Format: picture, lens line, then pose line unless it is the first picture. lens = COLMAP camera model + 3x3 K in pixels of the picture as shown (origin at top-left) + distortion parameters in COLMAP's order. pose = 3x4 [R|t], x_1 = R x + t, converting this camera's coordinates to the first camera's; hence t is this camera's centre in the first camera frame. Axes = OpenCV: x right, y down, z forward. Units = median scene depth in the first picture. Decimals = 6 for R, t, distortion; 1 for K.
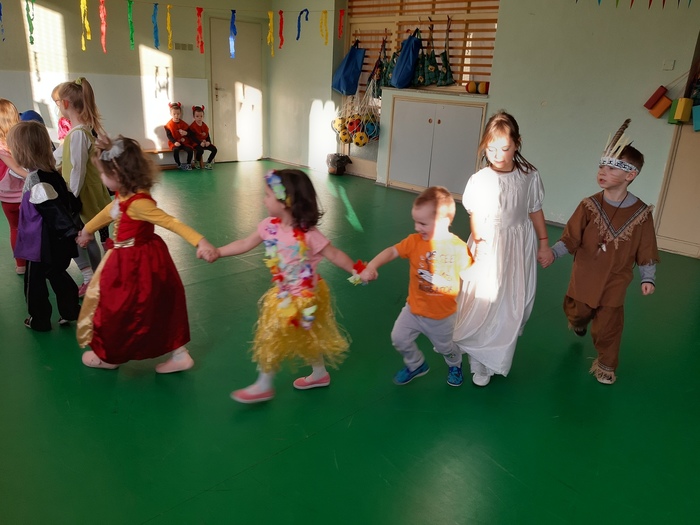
lens RADIAL K [[568.6, 0, 354.5], [0, 568.6, 269.0], [0, 0, 1]] dist [0.043499, -0.089946]
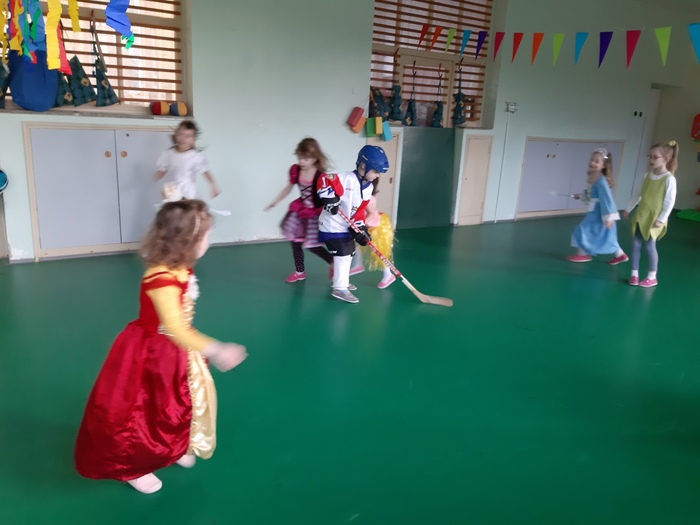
lens RADIAL K [[568.6, 0, 350.9], [0, 568.6, 261.3], [0, 0, 1]] dist [0.043499, -0.089946]
pose [[0.211898, -0.292112, 0.932615, -0.524606], [0.269505, 0.934748, 0.231547, -0.222537], [-0.939397, 0.202280, 0.276797, 0.551327]]
